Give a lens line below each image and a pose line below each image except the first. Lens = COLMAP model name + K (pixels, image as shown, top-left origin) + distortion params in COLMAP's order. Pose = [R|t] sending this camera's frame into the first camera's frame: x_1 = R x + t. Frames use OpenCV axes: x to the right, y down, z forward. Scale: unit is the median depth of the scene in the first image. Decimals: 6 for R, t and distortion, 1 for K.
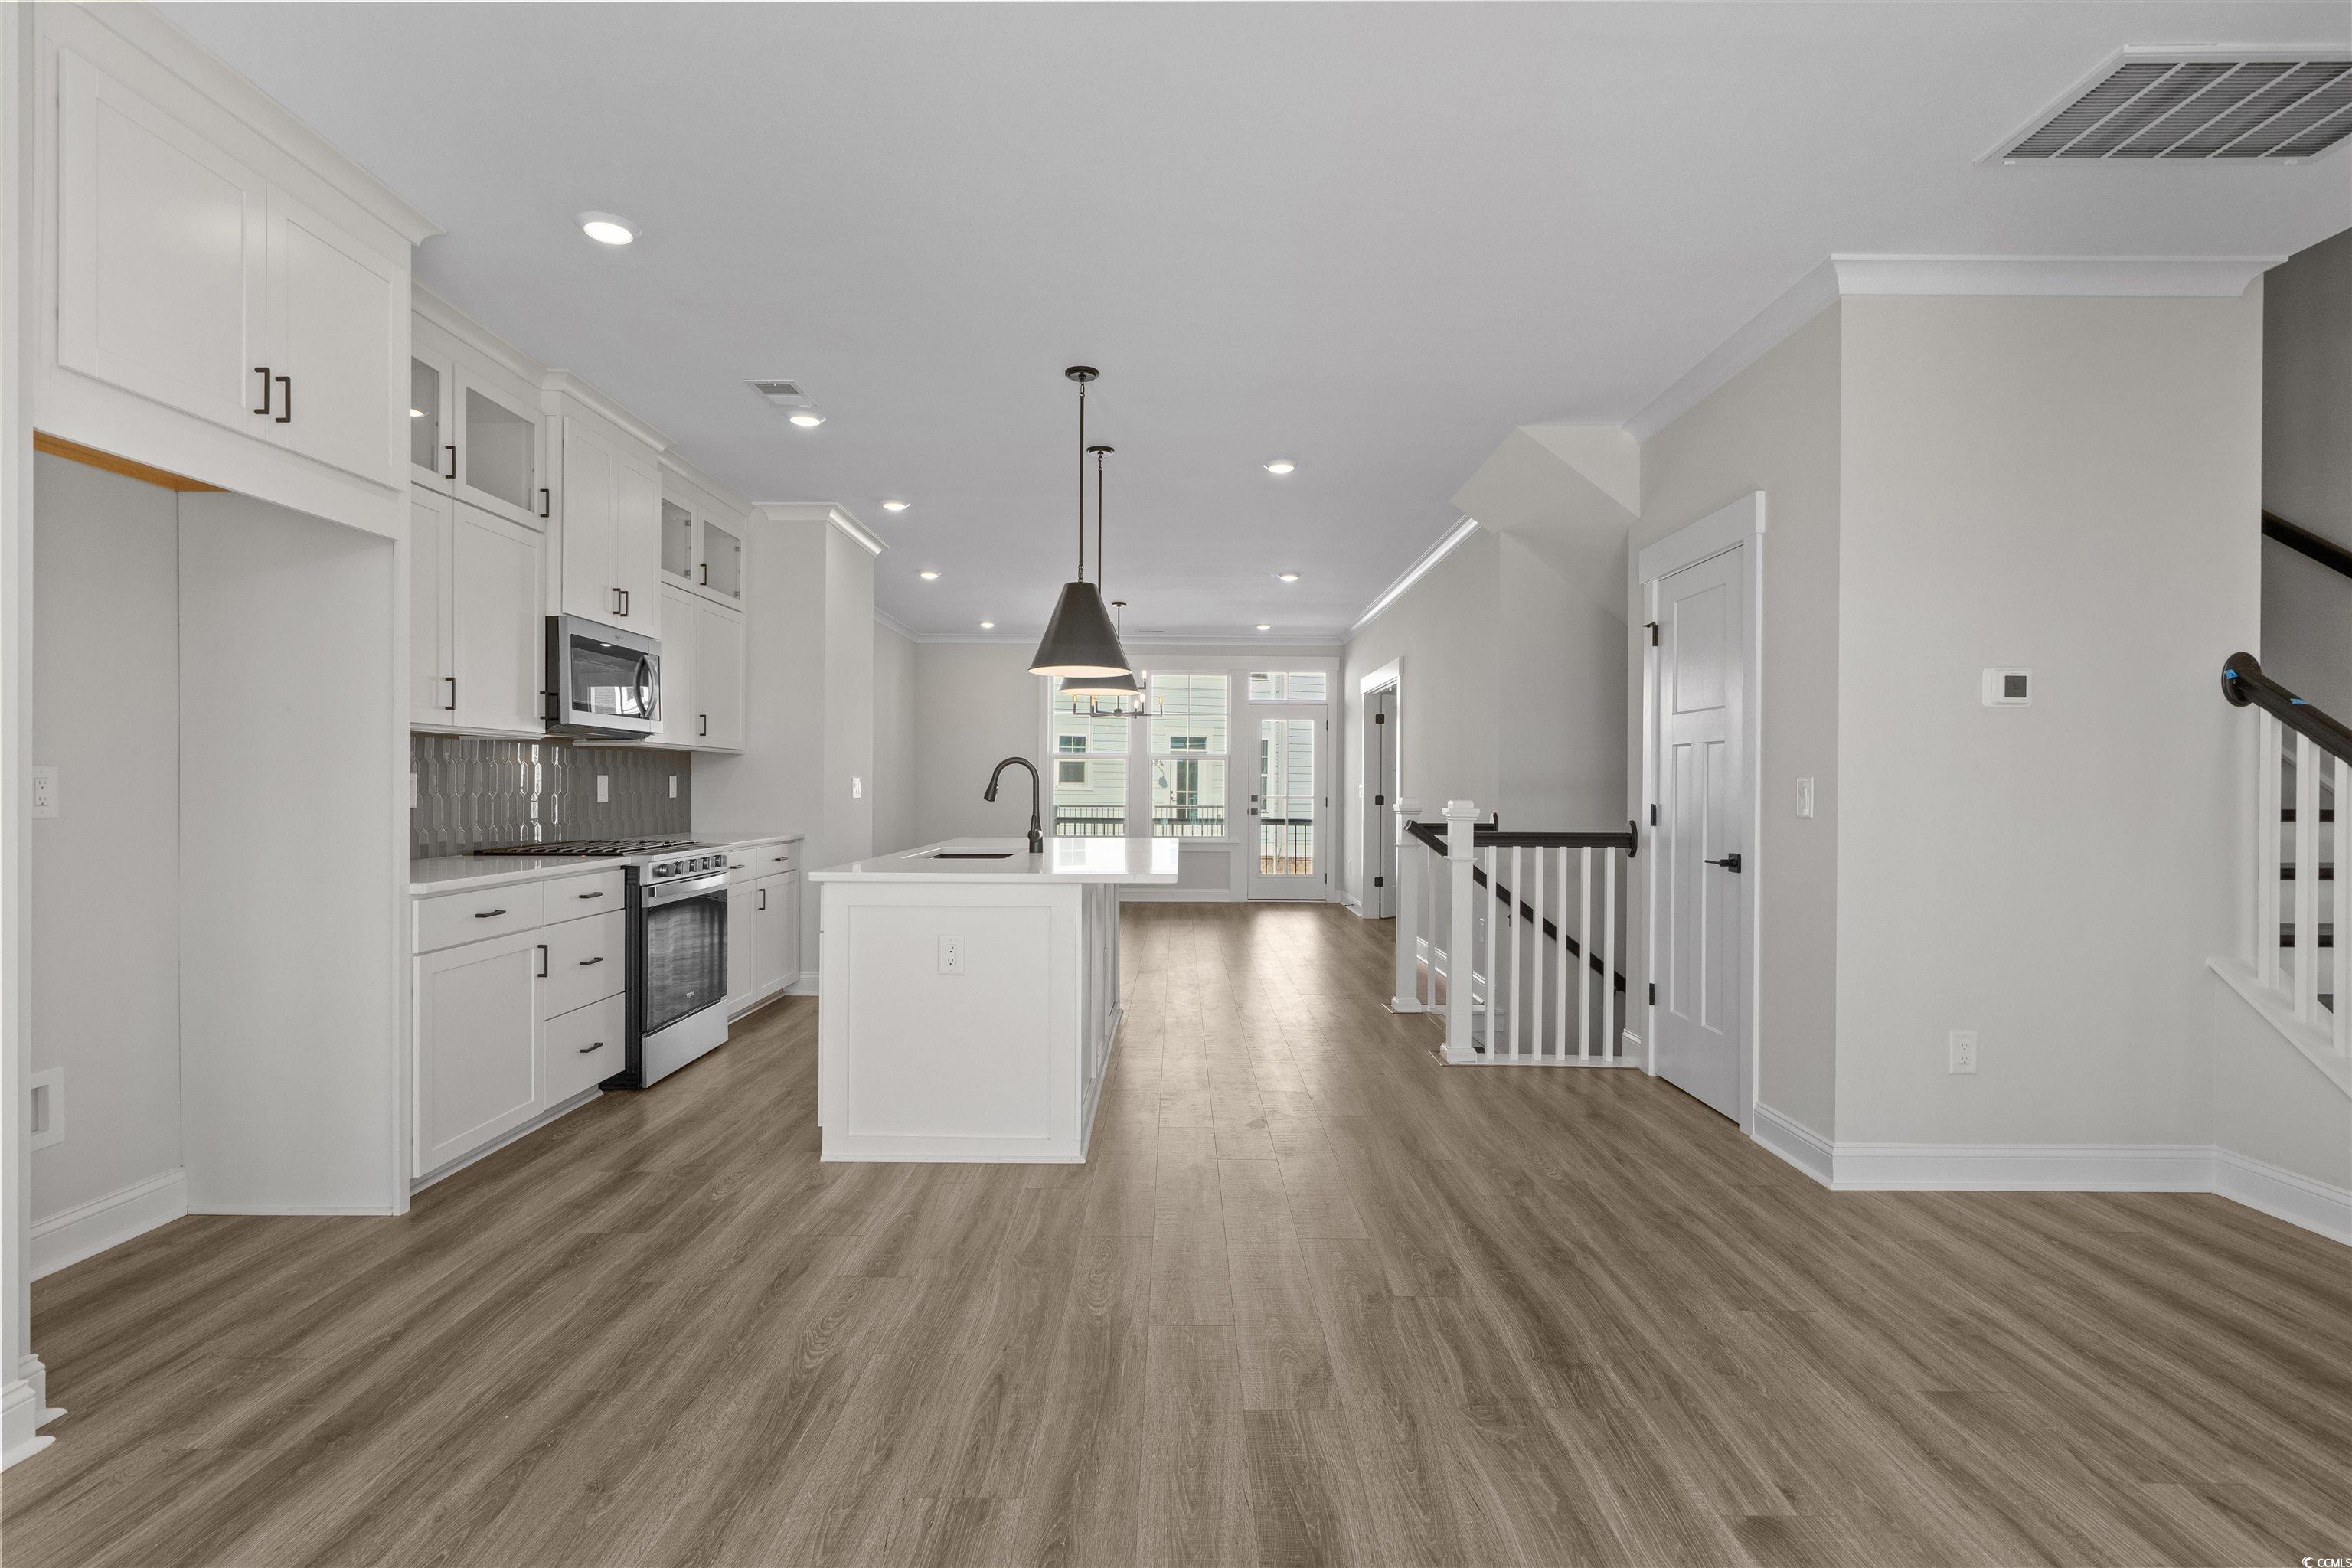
lens RADIAL K [[1083.8, 0, 1168.3], [0, 1083.8, 797.0], [0, 0, 1]] dist [-0.001526, 0.000836]
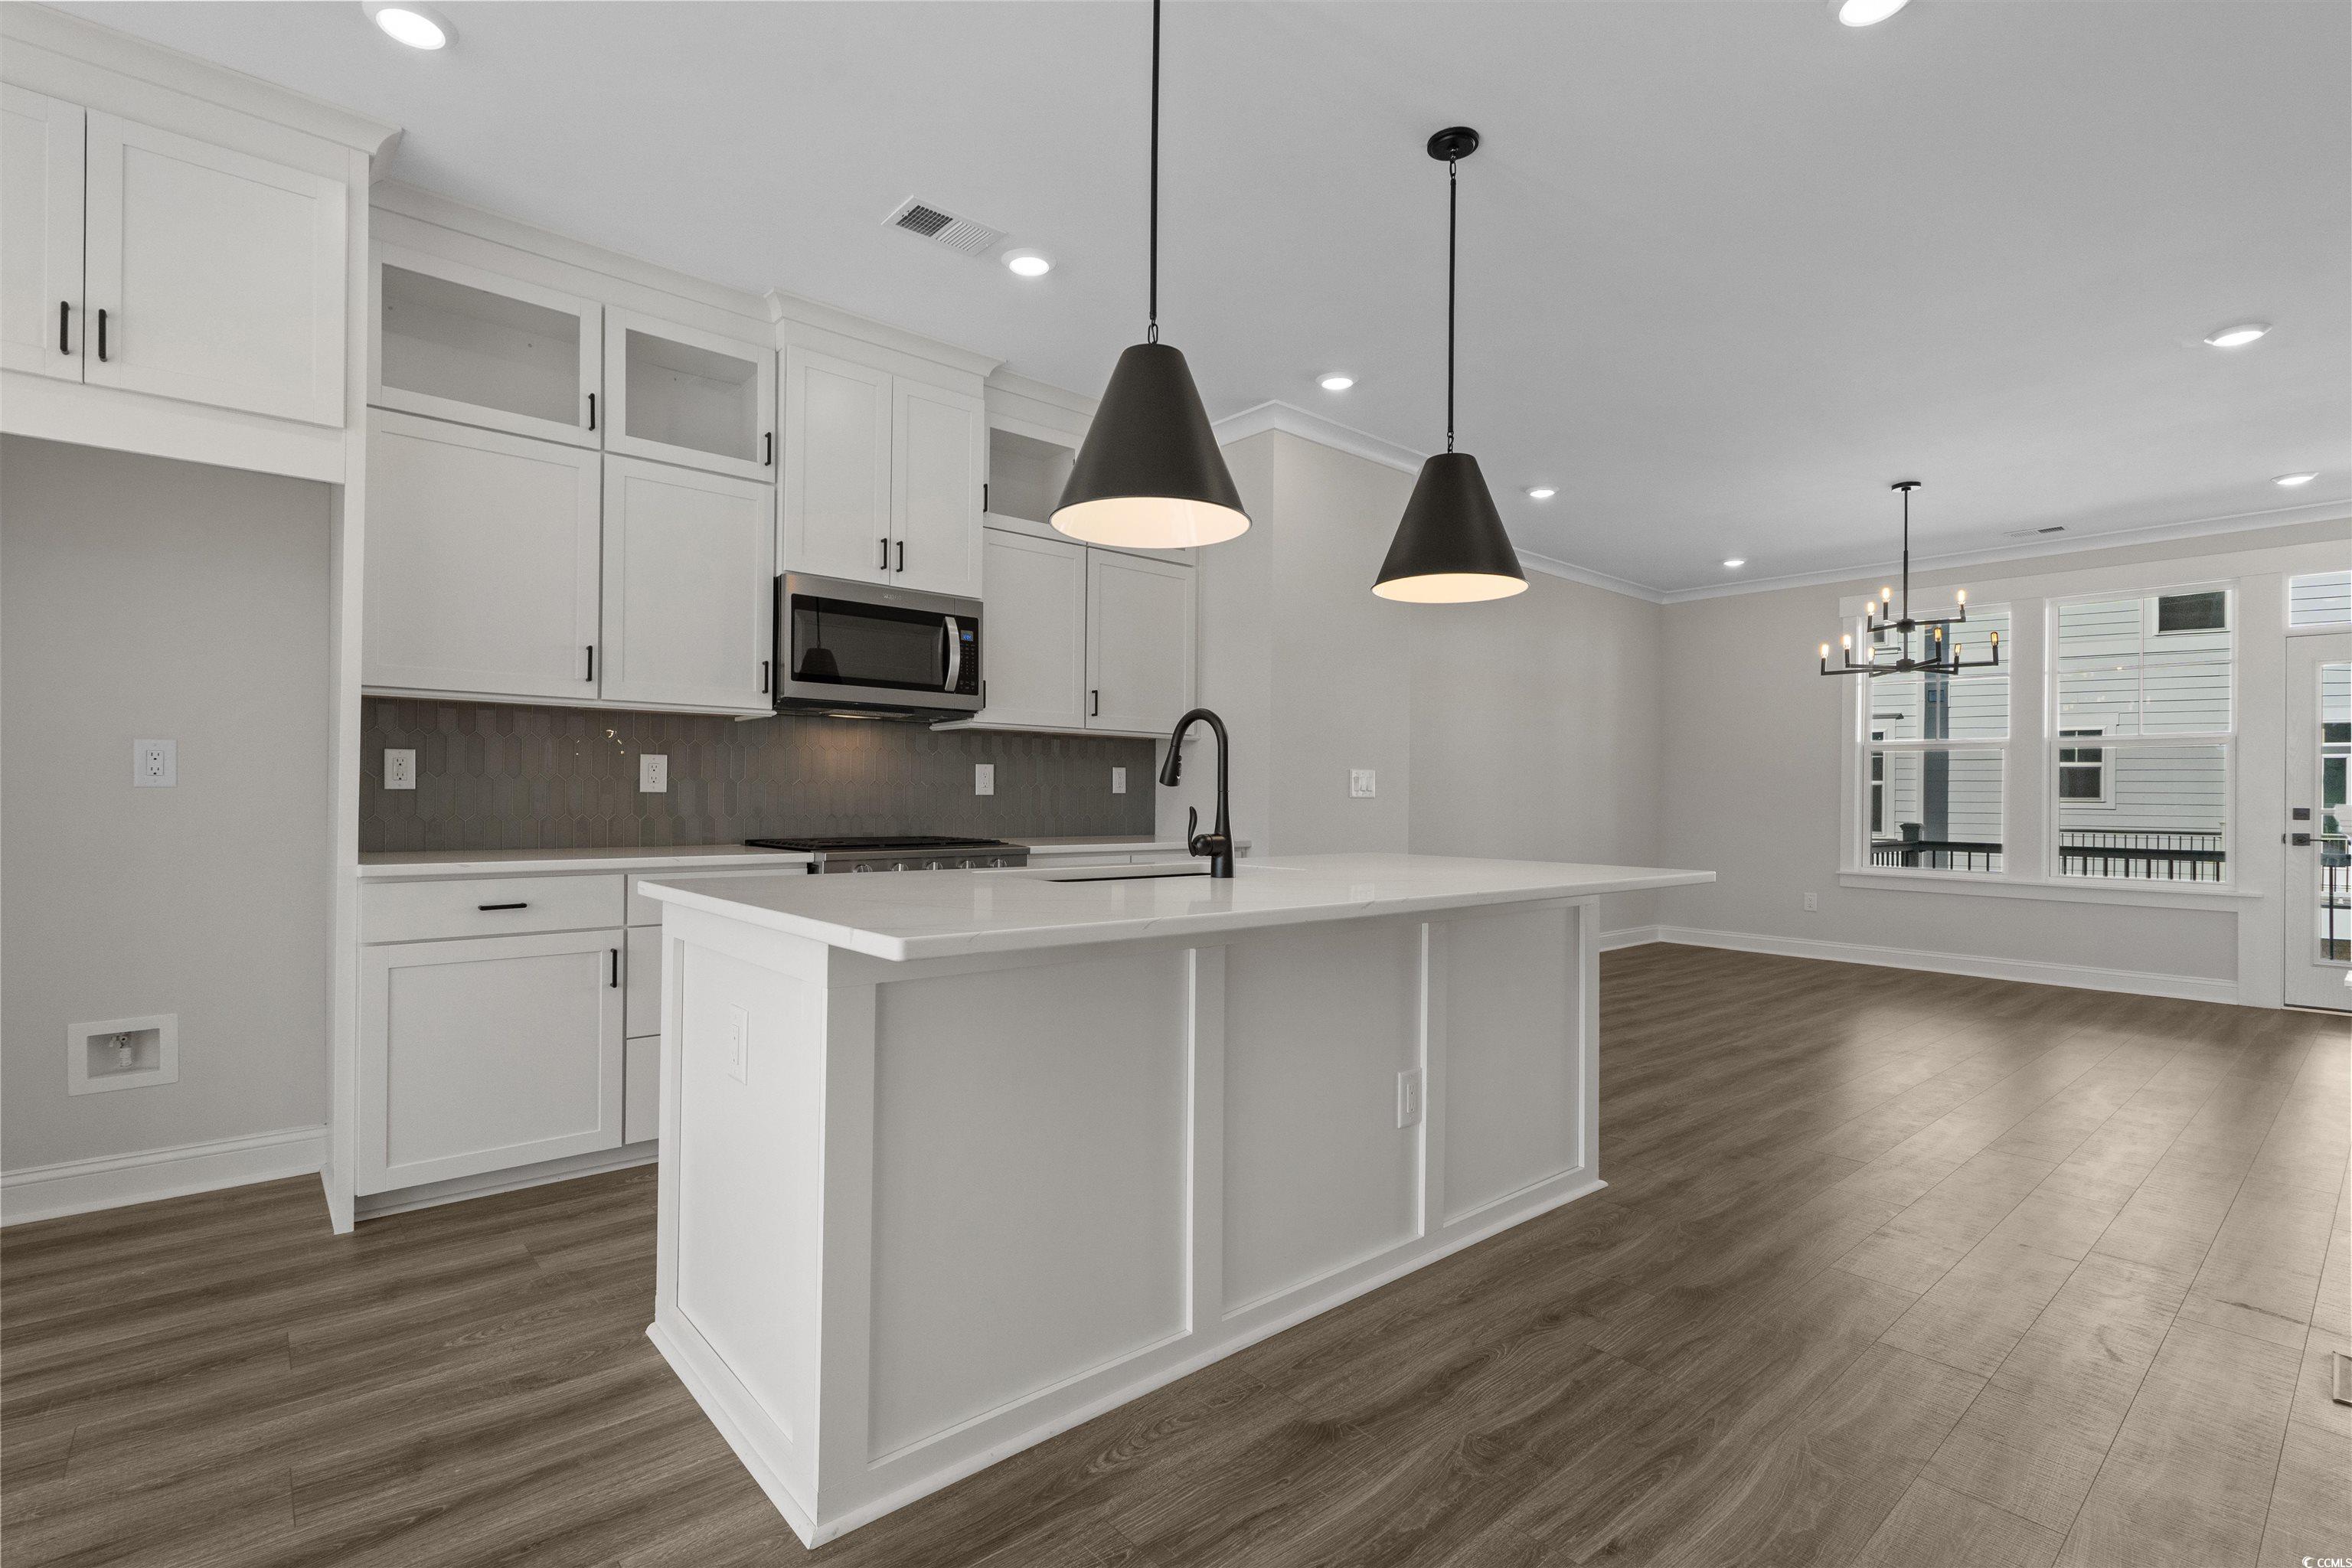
lens RADIAL K [[1083.8, 0, 1168.3], [0, 1083.8, 797.0], [0, 0, 1]] dist [-0.001526, 0.000836]
pose [[0.661998, 0.001206, -0.749505, 0.304343], [-0.014307, 0.999837, -0.011028, 0.017785], [0.749369, 0.018023, 0.661907, 0.667362]]
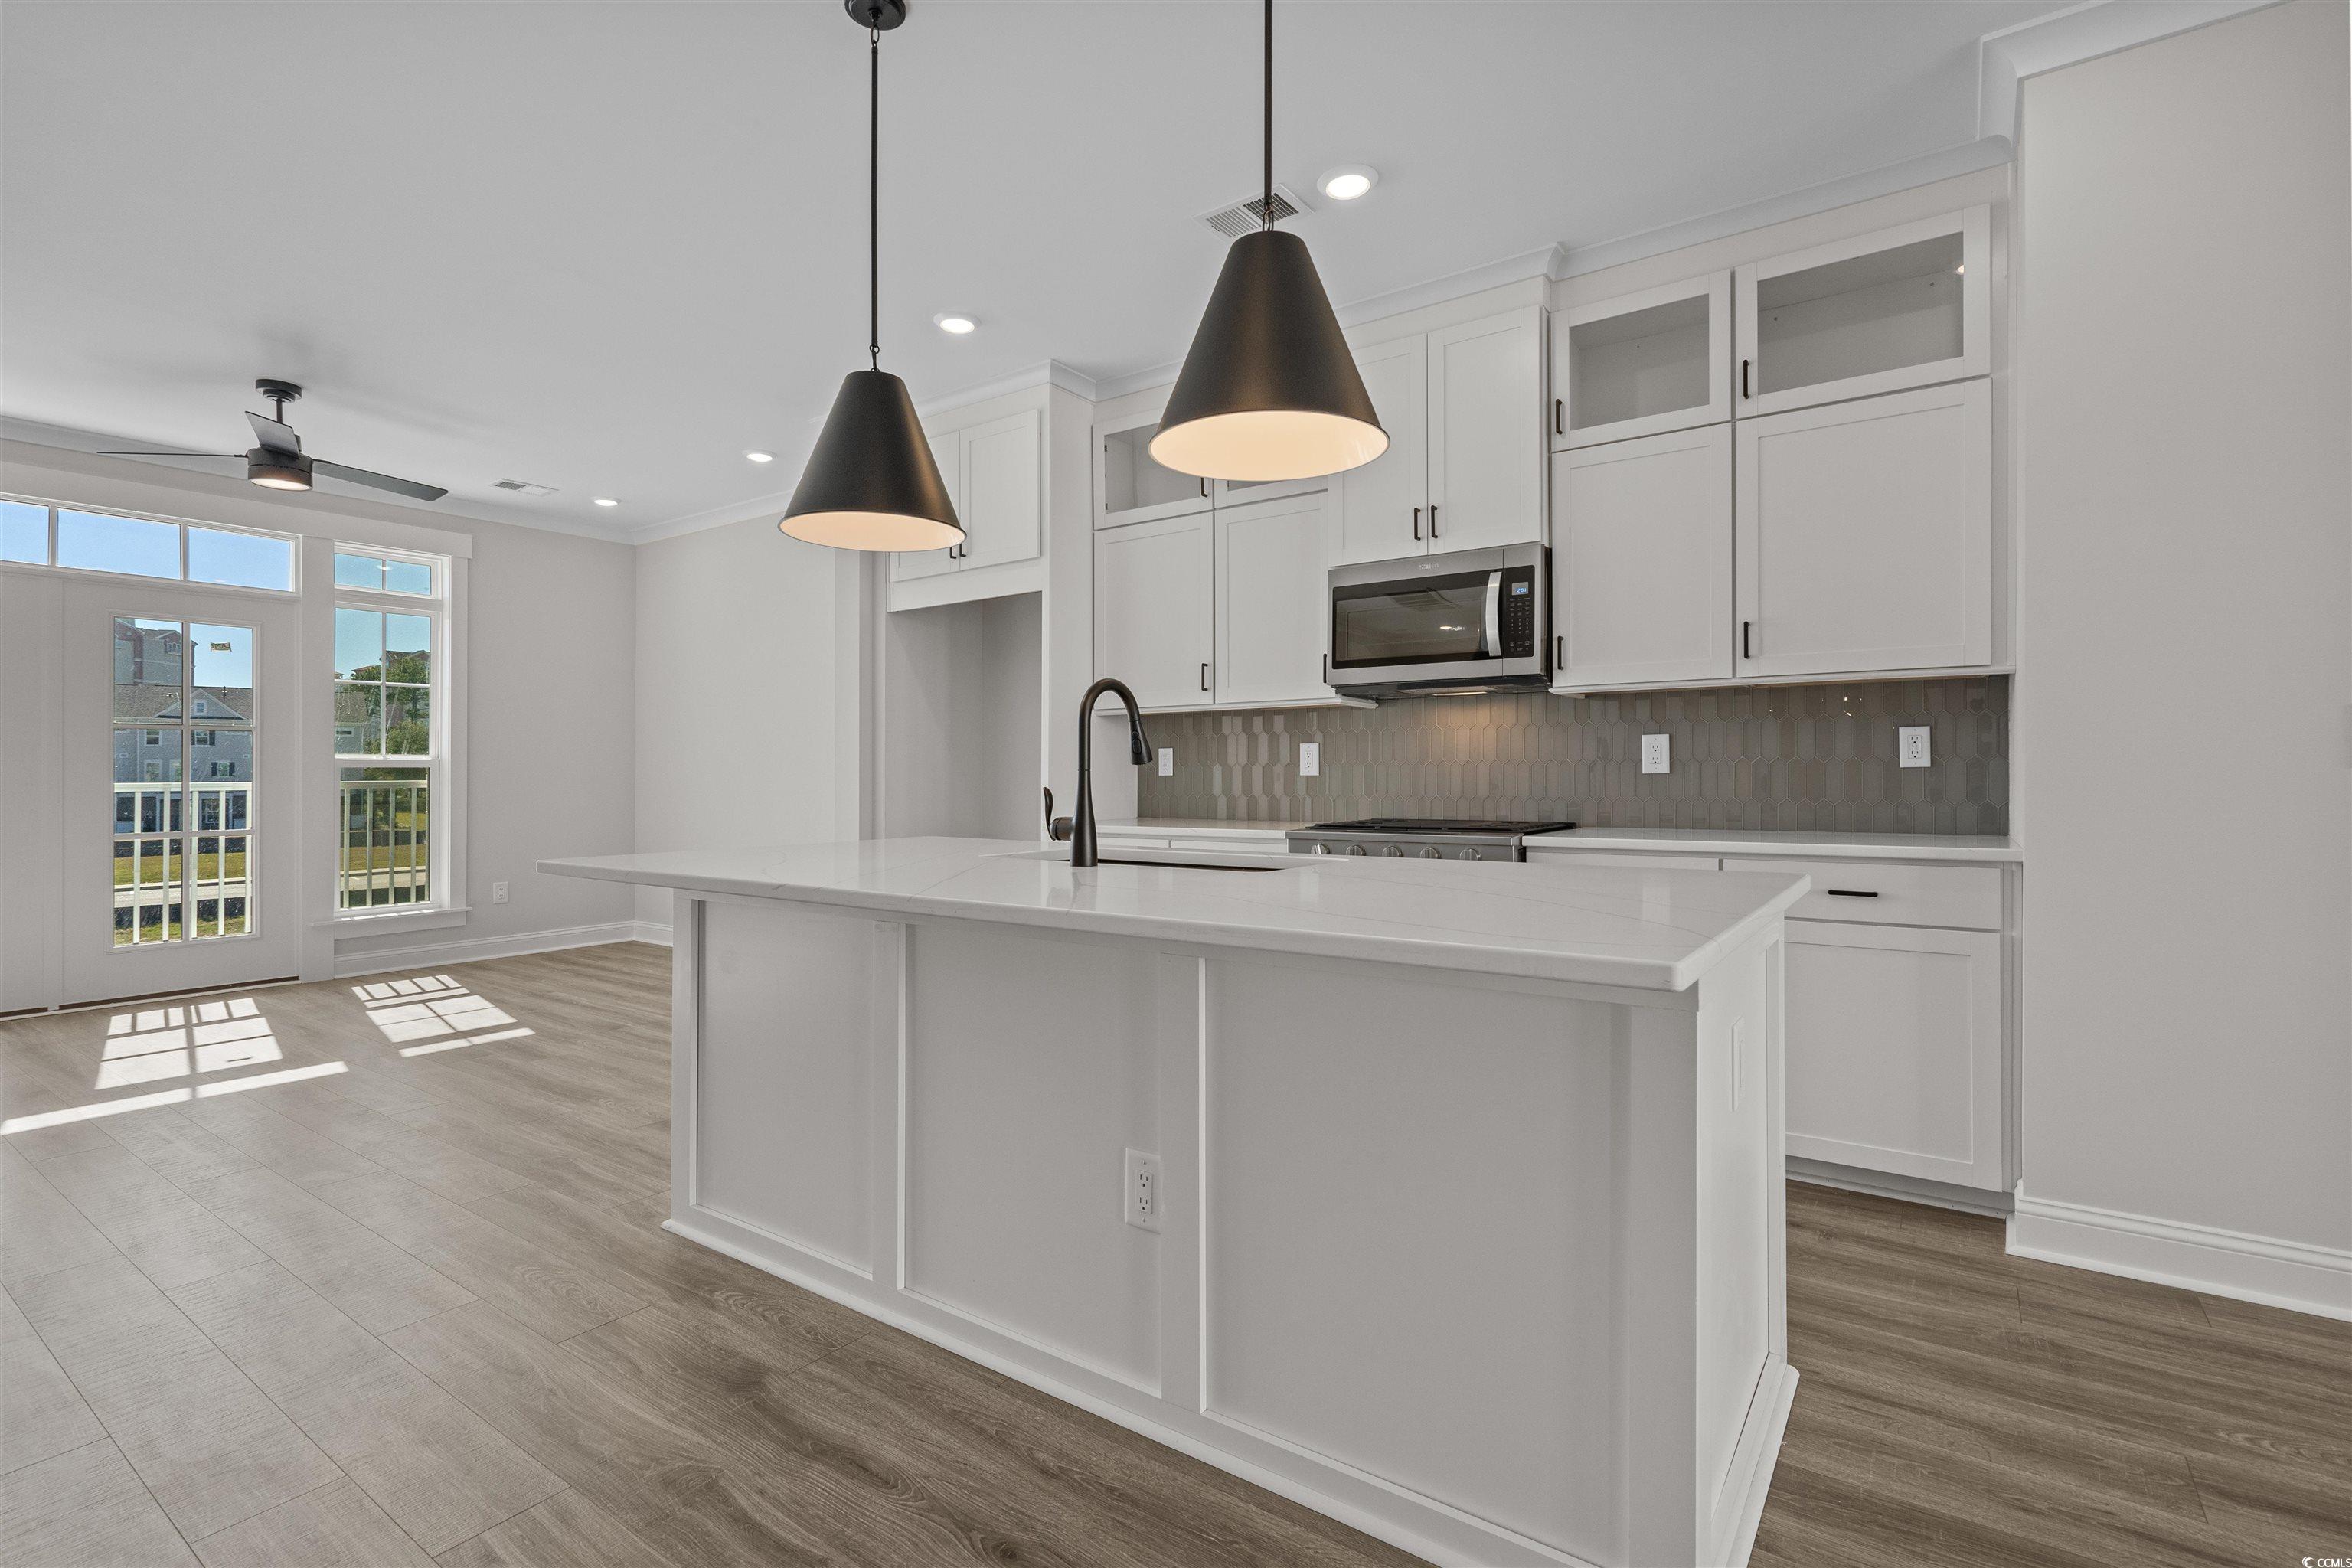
lens RADIAL K [[1117.6, 0, 1200.5], [0, 1117.6, 769.6], [0, 0, 1]] dist [0.012899, 0.000064]
pose [[-0.576548, -0.005448, -0.817045, 0.297587], [-0.006173, 0.999978, -0.002312, 0.007254], [0.817040, 0.003711, -0.576569, 1.490617]]
